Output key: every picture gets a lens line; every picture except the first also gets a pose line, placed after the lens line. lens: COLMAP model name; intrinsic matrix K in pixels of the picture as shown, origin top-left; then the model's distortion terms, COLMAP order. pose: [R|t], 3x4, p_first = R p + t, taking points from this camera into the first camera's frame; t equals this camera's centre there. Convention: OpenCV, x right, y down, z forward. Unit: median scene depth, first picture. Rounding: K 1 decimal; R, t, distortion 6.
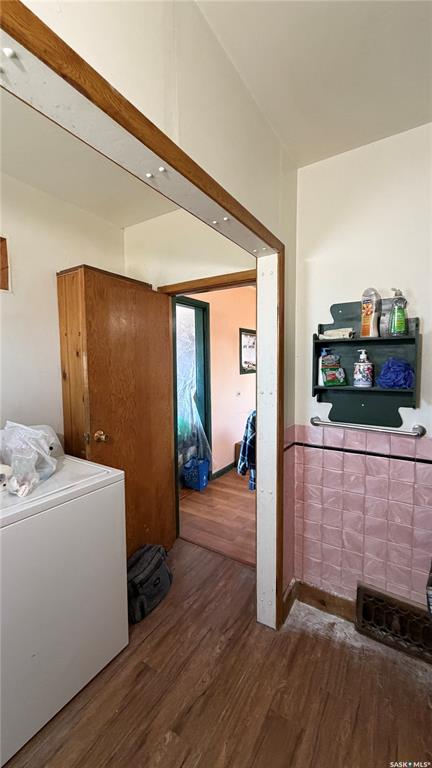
lens RADIAL K [[304.8, 0, 216.4], [0, 304.8, 382.6], [0, 0, 1]] dist [-0.001179, 0.000018]
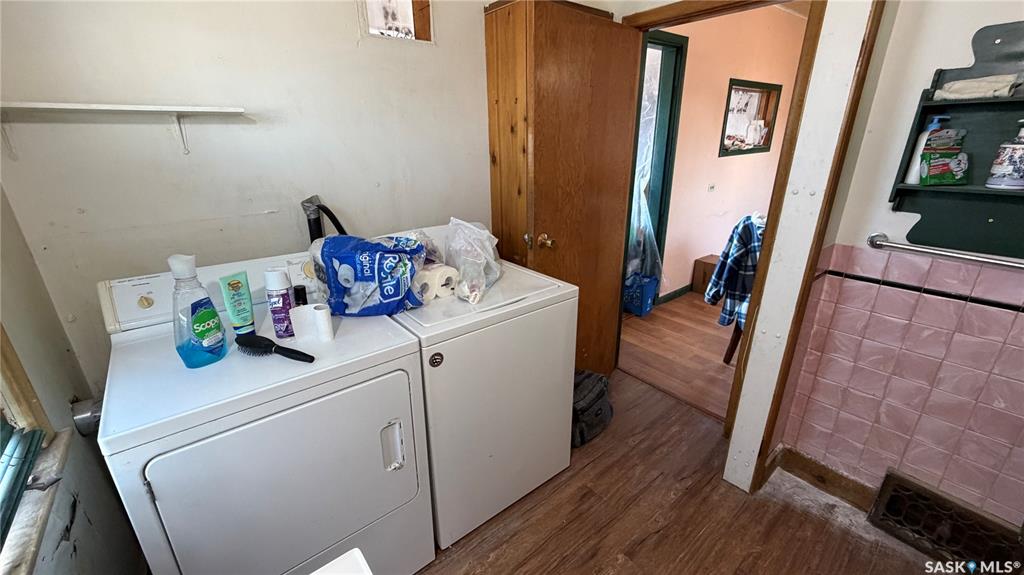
lens RADIAL K [[406.4, 0, 511.5], [0, 406.4, 289.3], [0, 0, 1]] dist [-0.001179, 0.000018]
pose [[0.948780, 0.106002, -0.297624, -0.137635], [-0.014169, 0.955363, 0.295095, -0.015428], [0.315619, -0.275763, 0.907931, -0.028922]]
